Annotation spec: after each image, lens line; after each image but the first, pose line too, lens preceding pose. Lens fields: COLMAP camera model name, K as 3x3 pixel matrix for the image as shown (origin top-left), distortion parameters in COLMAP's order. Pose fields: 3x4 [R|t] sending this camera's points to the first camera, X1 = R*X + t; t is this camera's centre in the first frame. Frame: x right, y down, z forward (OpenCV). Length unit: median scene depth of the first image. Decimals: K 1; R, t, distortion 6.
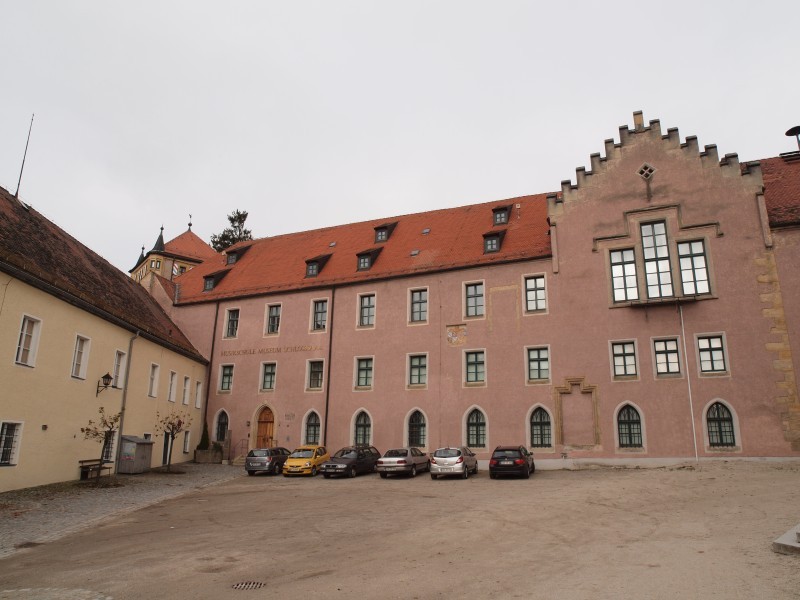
lens RADIAL K [[565.8, 0, 396.7], [0, 565.8, 301.3], [0, 0, 1]] dist [-0.132825, 0.111980]
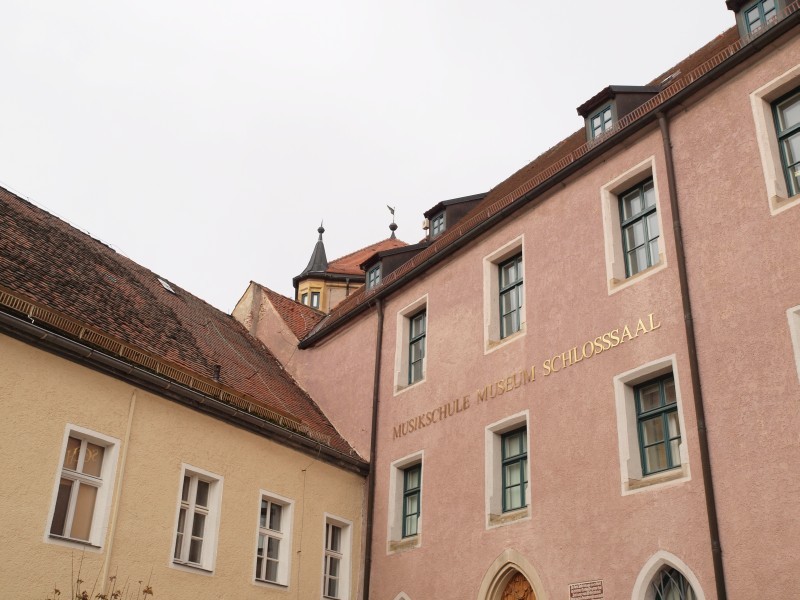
lens RADIAL K [[880.3, 0, 398.2], [0, 880.3, 305.3], [0, 0, 1]] dist [-0.026692, 0.000000]
pose [[0.853402, -0.225344, -0.470026, -0.036905], [0.138770, 0.967402, -0.211842, 0.136010], [0.502442, 0.115561, 0.856854, 0.534521]]
